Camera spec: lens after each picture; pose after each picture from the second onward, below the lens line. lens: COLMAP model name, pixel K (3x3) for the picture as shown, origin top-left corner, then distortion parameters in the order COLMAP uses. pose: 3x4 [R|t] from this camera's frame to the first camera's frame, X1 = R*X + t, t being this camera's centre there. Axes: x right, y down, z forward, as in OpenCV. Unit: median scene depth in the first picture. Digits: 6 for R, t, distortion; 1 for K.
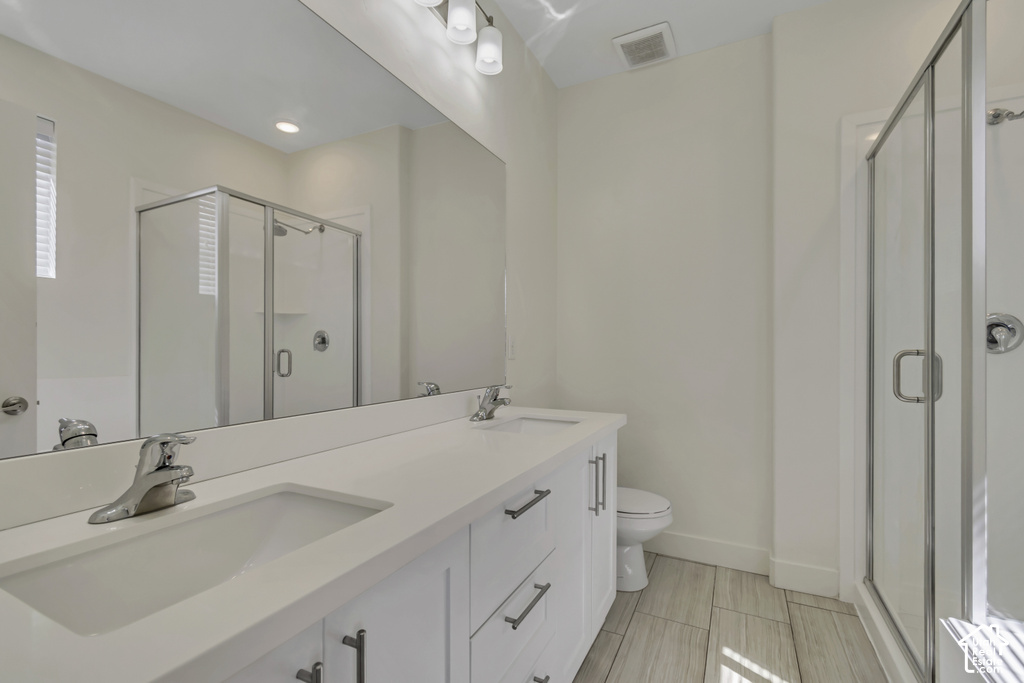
lens RADIAL K [[461.5, 0, 508.1], [0, 461.5, 345.3], [0, 0, 1]] dist [0.001027, 0.000177]
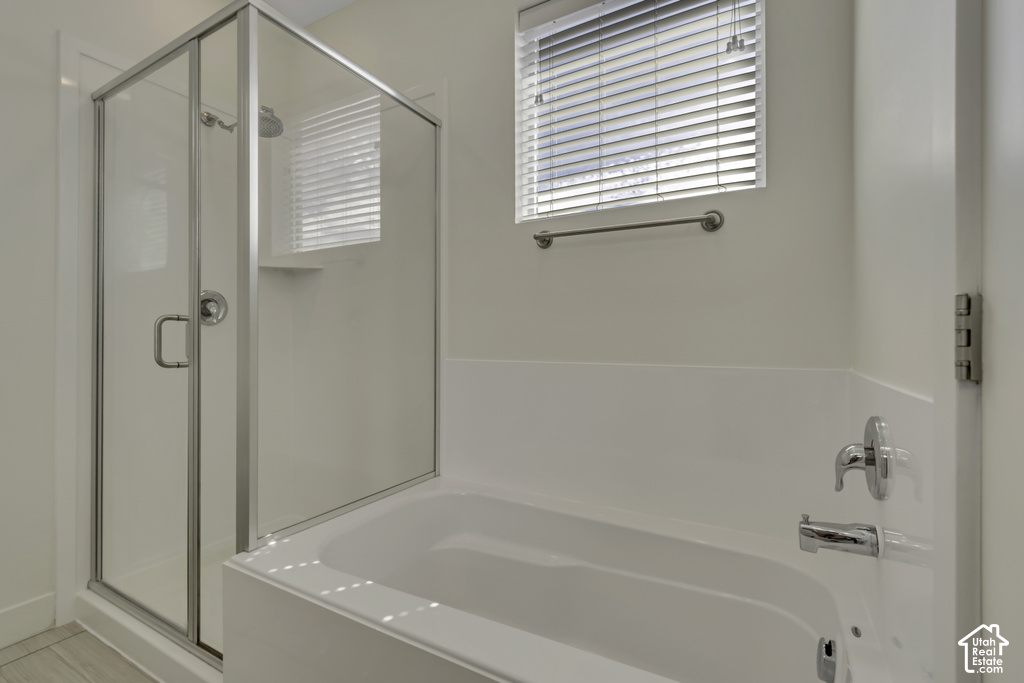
lens RADIAL K [[460.5, 0, 512.0], [0, 460.5, 337.4], [0, 0, 1]] dist [-0.001541, -0.000337]
pose [[0.044743, -0.004853, 0.998987, -0.060272], [-0.004432, 0.999977, 0.005056, 0.041142], [-0.998989, -0.004653, 0.044720, 0.196164]]
